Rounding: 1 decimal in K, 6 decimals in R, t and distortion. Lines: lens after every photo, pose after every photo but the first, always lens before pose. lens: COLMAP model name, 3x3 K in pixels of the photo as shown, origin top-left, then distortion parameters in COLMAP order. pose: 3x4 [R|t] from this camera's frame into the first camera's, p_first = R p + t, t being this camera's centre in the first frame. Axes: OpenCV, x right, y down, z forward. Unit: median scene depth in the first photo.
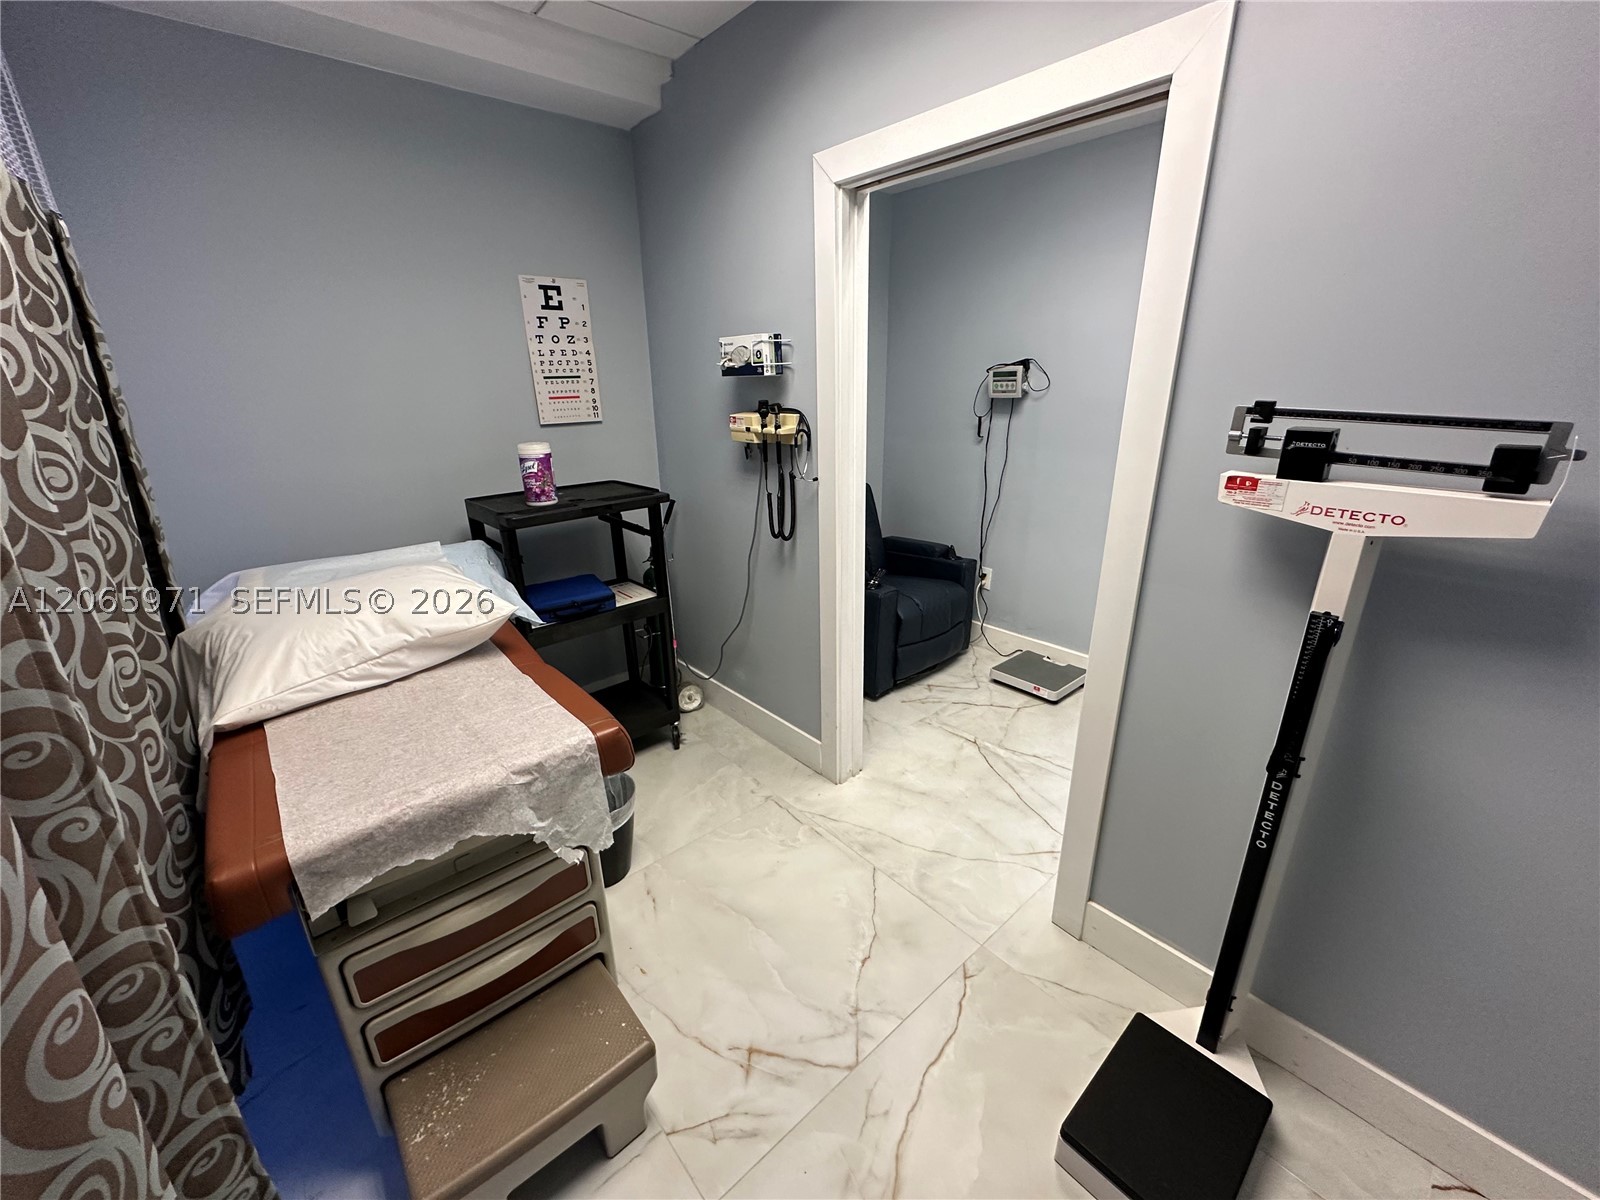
lens RADIAL K [[637.7, 0, 797.2], [0, 637.7, 591.3], [0, 0, 1]] dist [-0.003217, 0.000719]
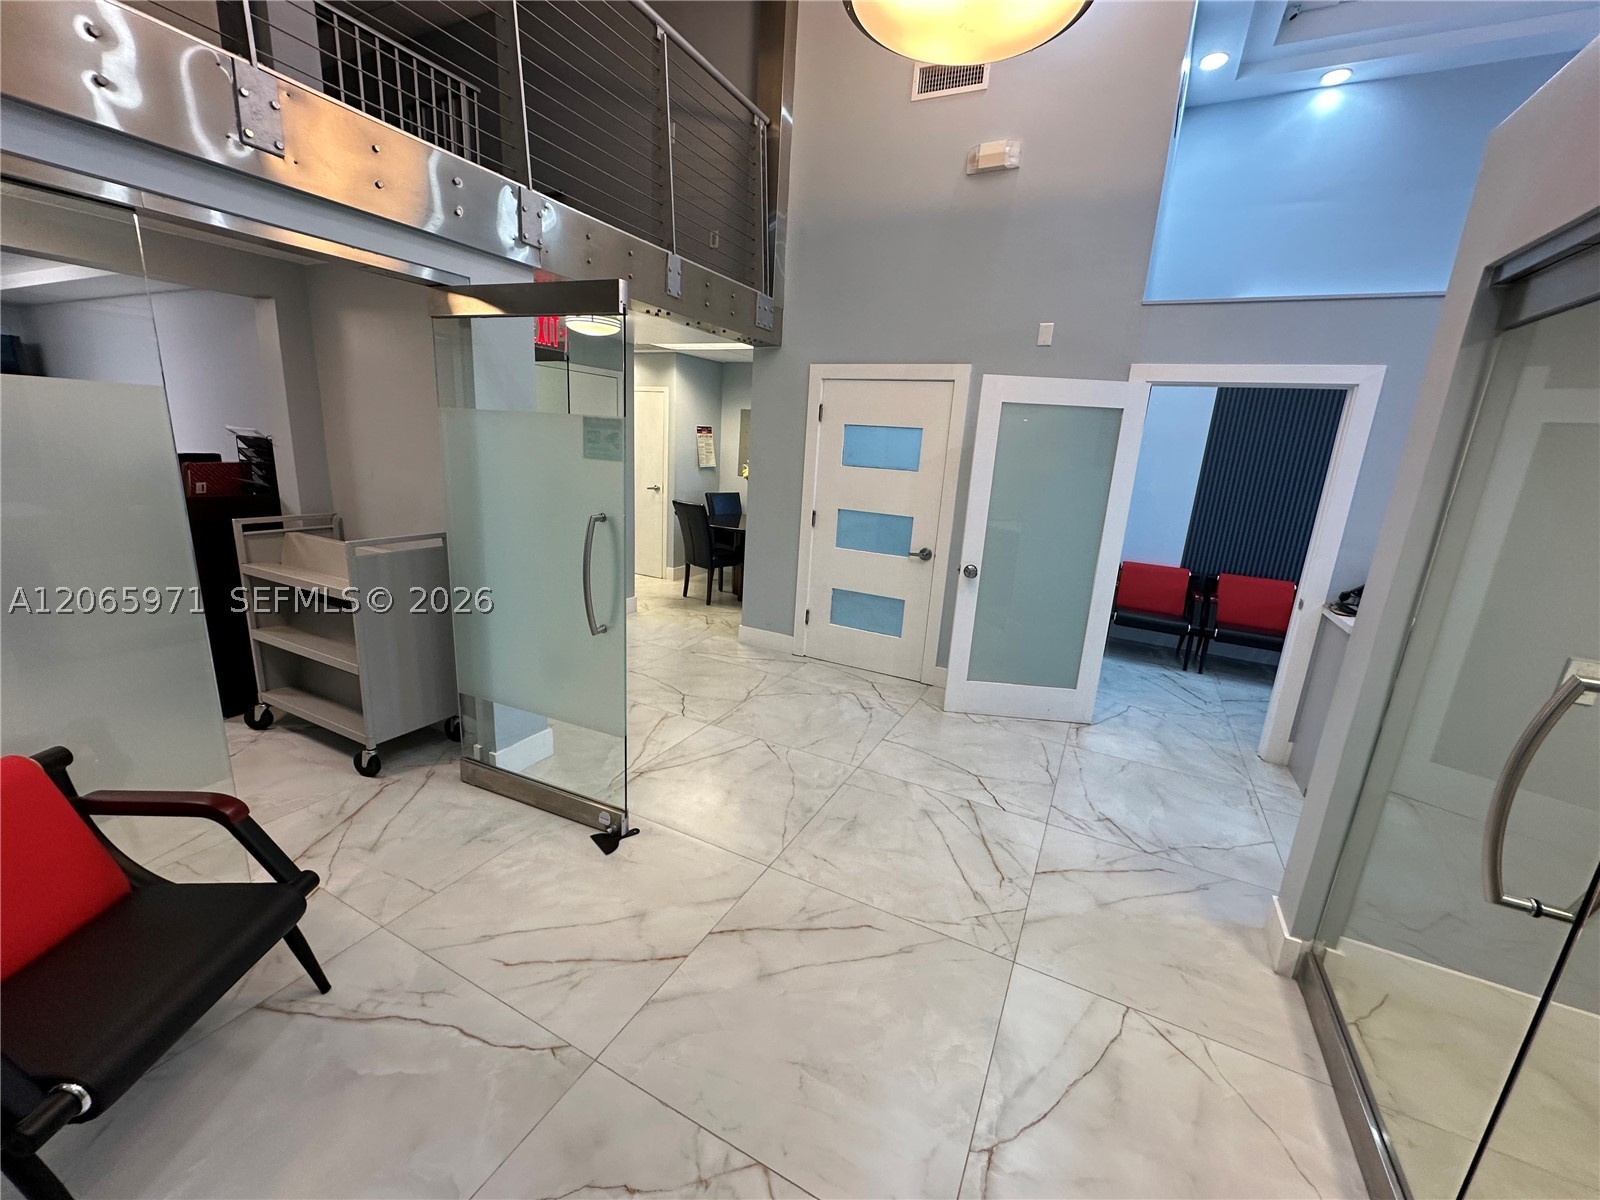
lens RADIAL K [[637.7, 0, 799.9], [0, 637.7, 598.5], [0, 0, 1]] dist [-0.003217, 0.000719]
pose [[-0.377148, -0.227186, 0.897856, -0.889166], [0.252943, 0.907324, 0.335831, -0.402602], [-0.890943, 0.353765, -0.284730, 1.143511]]
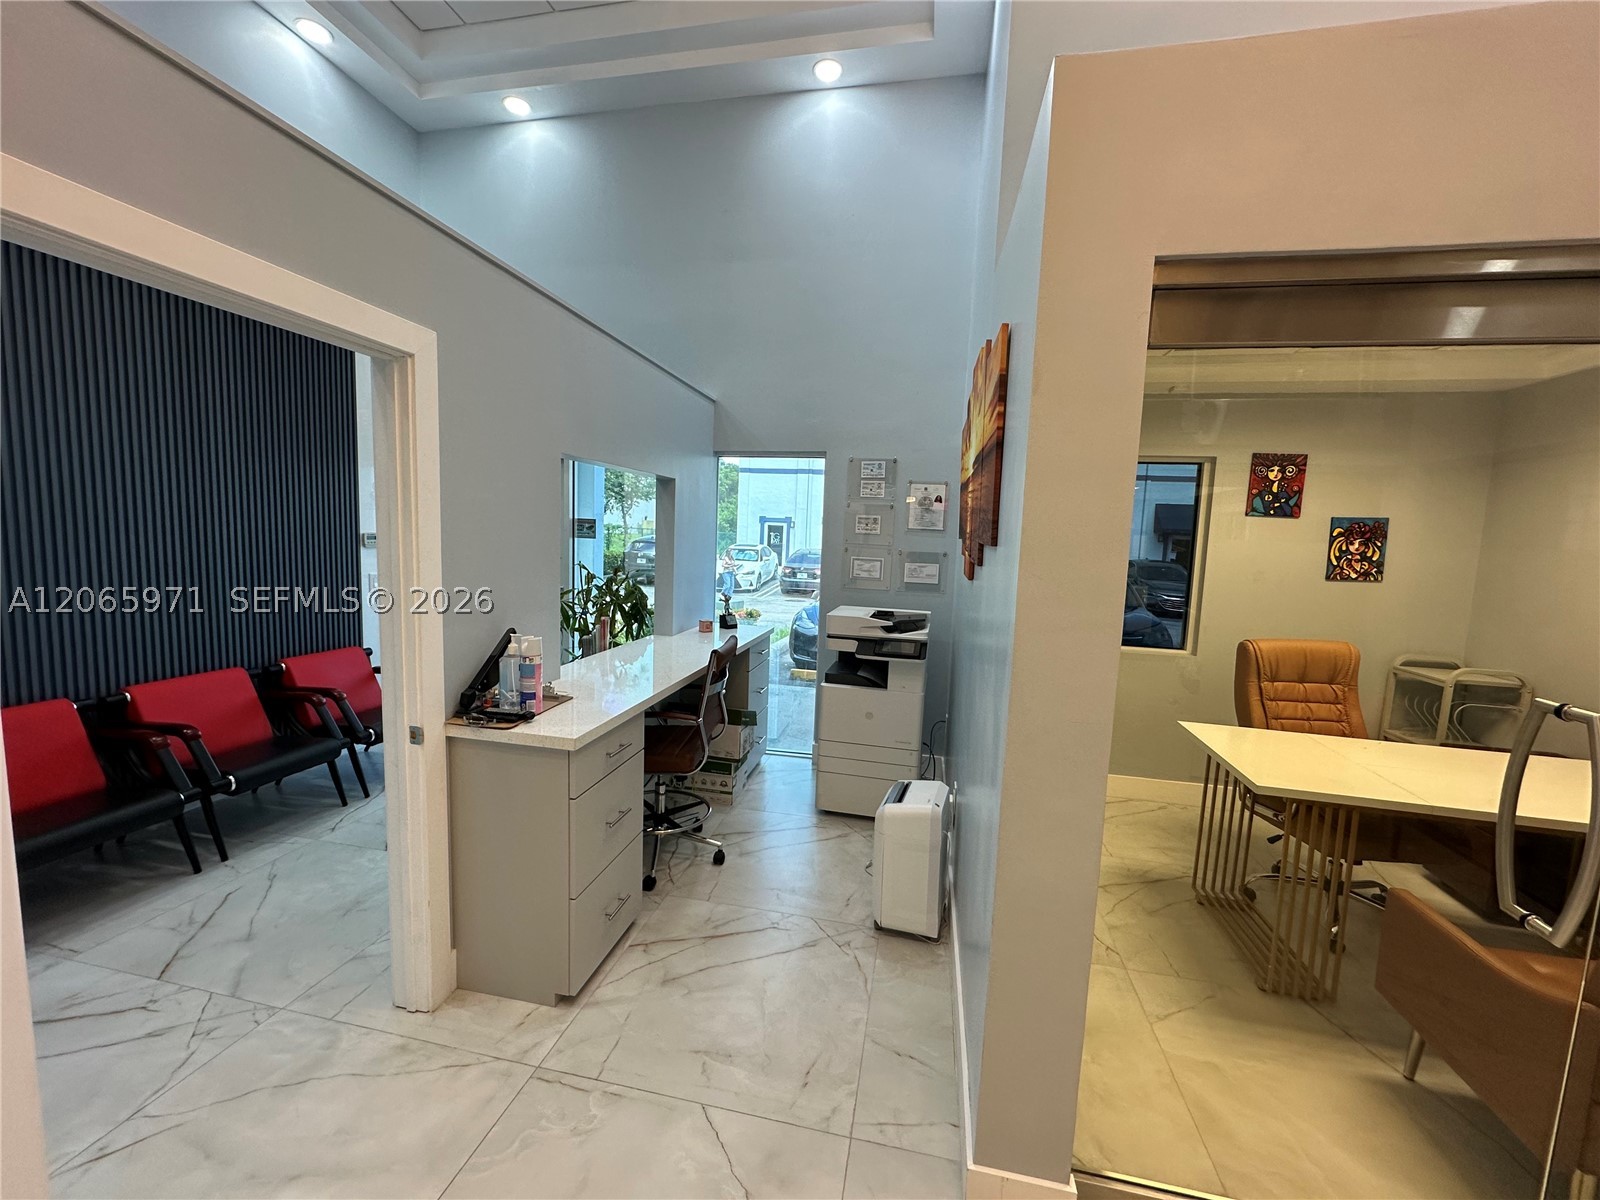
lens RADIAL K [[637.7, 0, 799.4], [0, 637.7, 597.8], [0, 0, 1]] dist [-0.003217, 0.000719]
pose [[-0.793965, 0.048165, -0.606052, 0.080252], [-0.224003, 0.903551, 0.365266, -0.185202], [0.565192, 0.425766, -0.706599, 0.502146]]
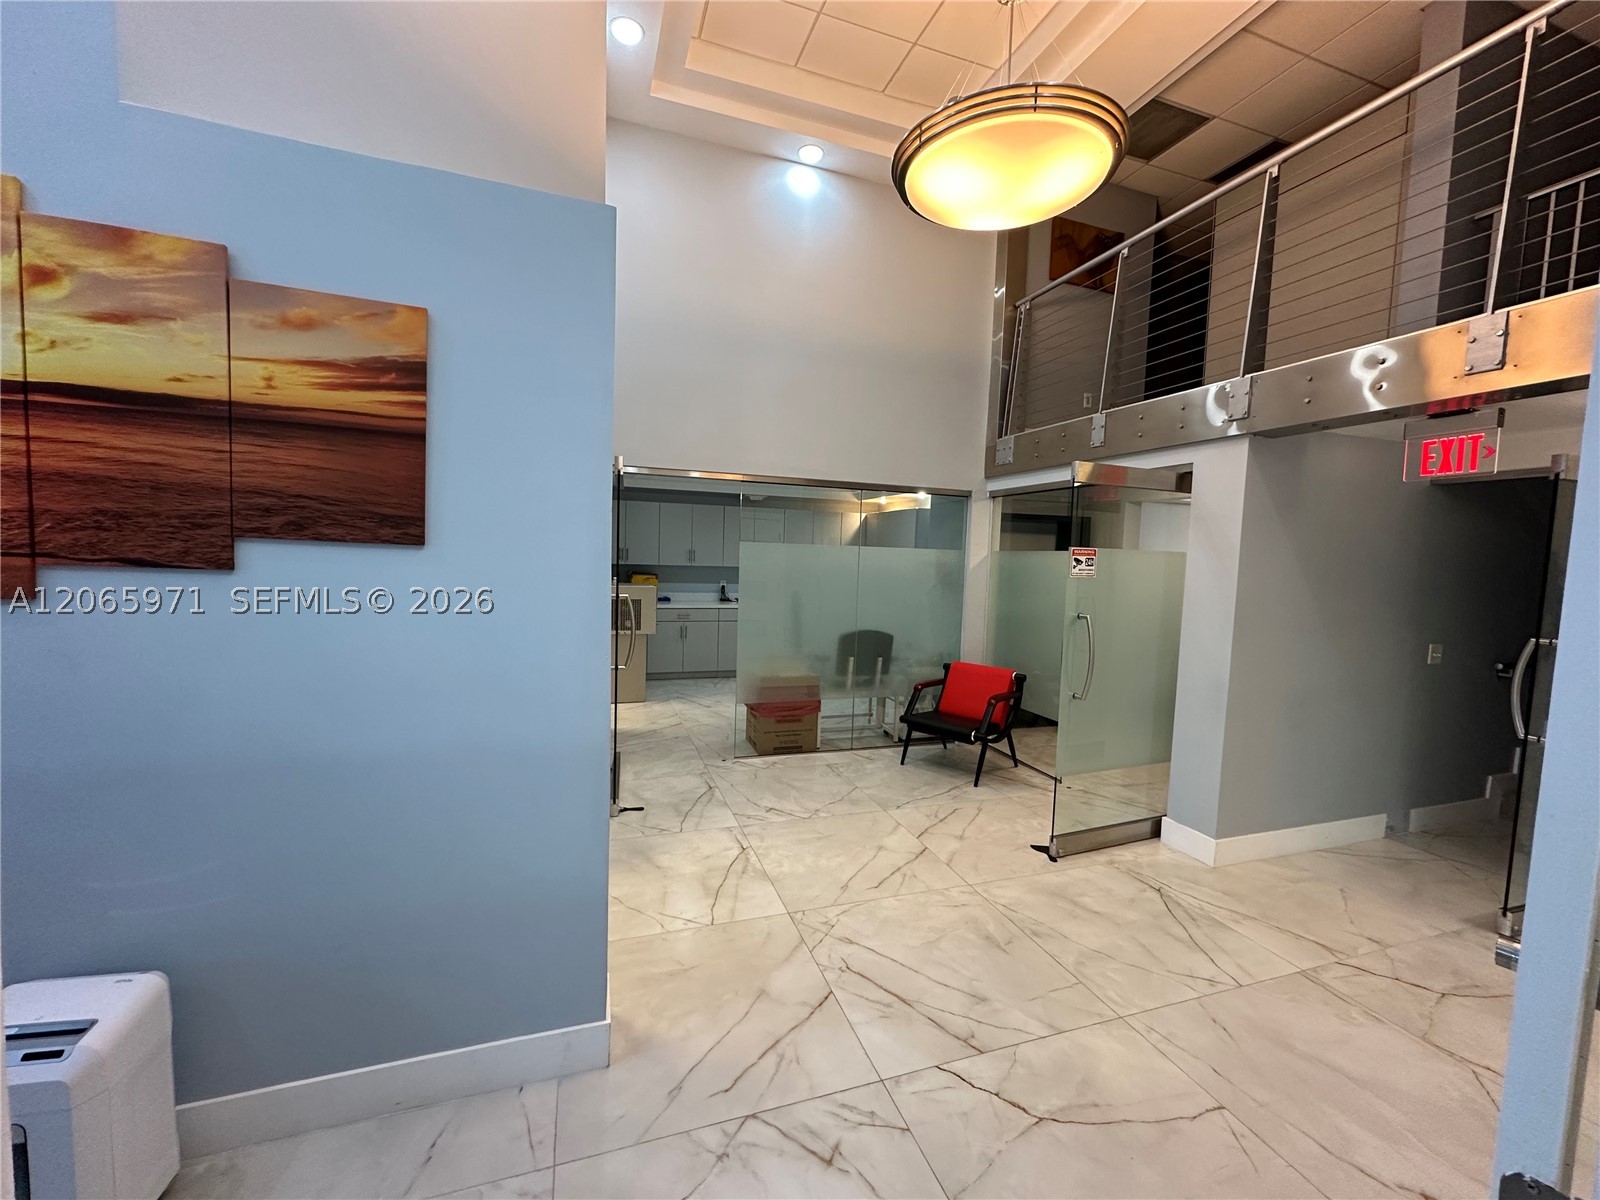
lens RADIAL K [[637.7, 0, 799.2], [0, 637.7, 598.8], [0, 0, 1]] dist [-0.003217, 0.000719]
pose [[0.925614, 0.075176, -0.370928, 0.086191], [-0.169811, 0.958378, -0.229513, 0.131936], [0.338236, 0.275428, 0.899853, -0.407402]]
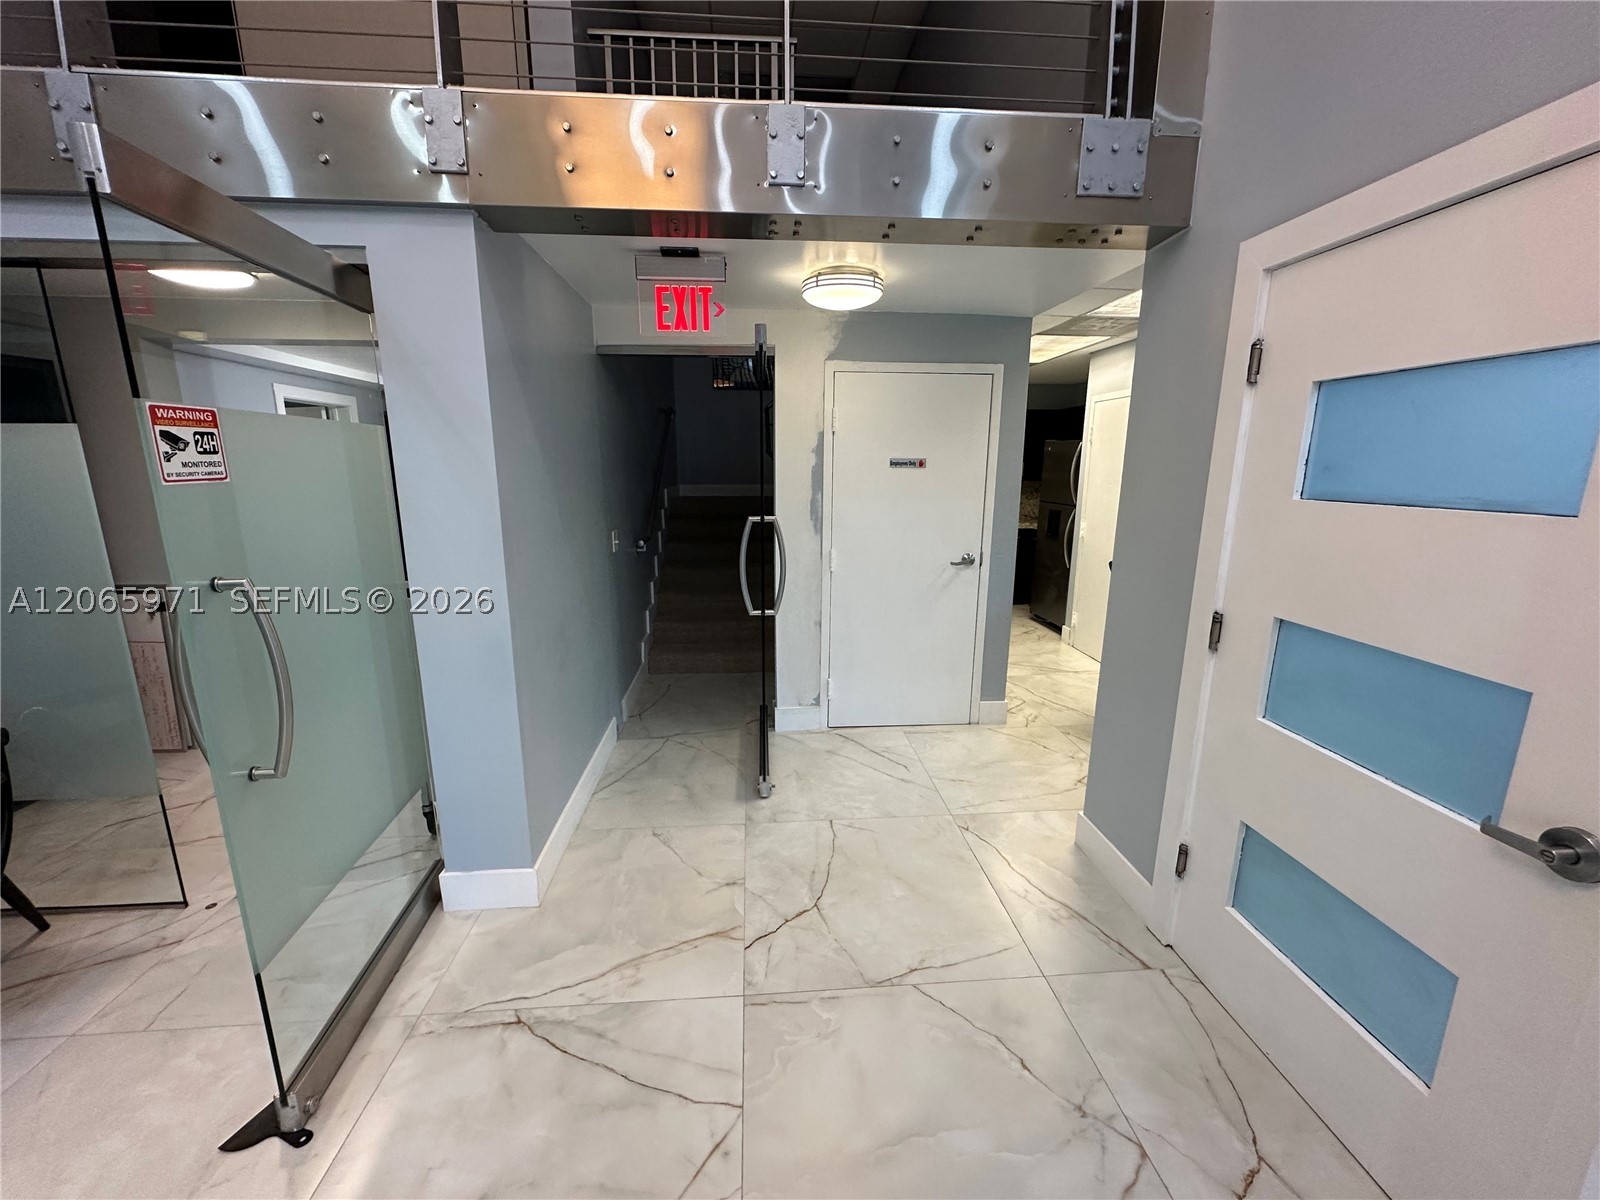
lens RADIAL K [[637.7, 0, 798.8], [0, 637.7, 598.2], [0, 0, 1]] dist [-0.003217, 0.000719]
pose [[0.592602, -0.147844, 0.791811, 0.000904], [0.252415, 0.967584, -0.008247, -0.117910], [-0.764925, 0.204753, 0.610710, 0.364031]]
